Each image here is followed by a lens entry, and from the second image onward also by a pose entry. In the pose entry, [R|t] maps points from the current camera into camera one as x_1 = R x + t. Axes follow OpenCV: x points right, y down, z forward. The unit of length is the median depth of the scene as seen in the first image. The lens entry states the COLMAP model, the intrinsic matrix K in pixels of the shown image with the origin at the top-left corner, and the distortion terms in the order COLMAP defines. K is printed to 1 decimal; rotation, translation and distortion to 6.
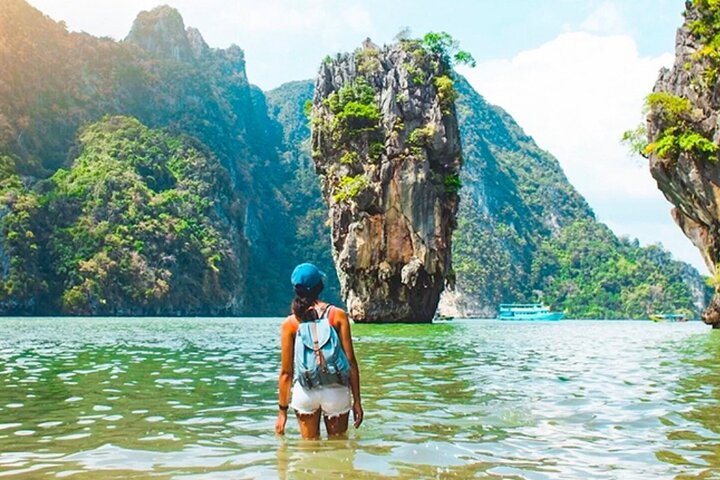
lens RADIAL K [[738.0, 0, 358.4], [0, 738.0, 240.4], [0, 0, 1]] dist [0.003417, 0.000000]
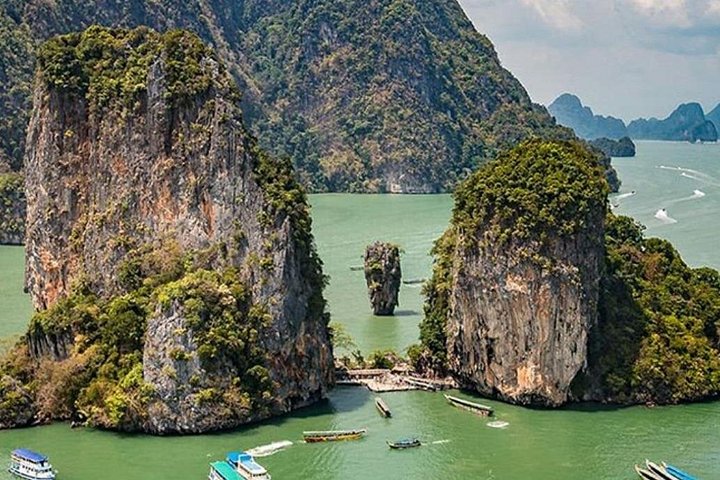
lens RADIAL K [[738.0, 0, 360.7], [0, 738.0, 239.8], [0, 0, 1]] dist [0.003417, 0.000000]
pose [[0.997039, -0.004720, 0.076753, -0.027348], [-0.012357, 0.975307, 0.220510, -0.082882], [-0.075899, -0.220805, 0.972360, -0.202318]]
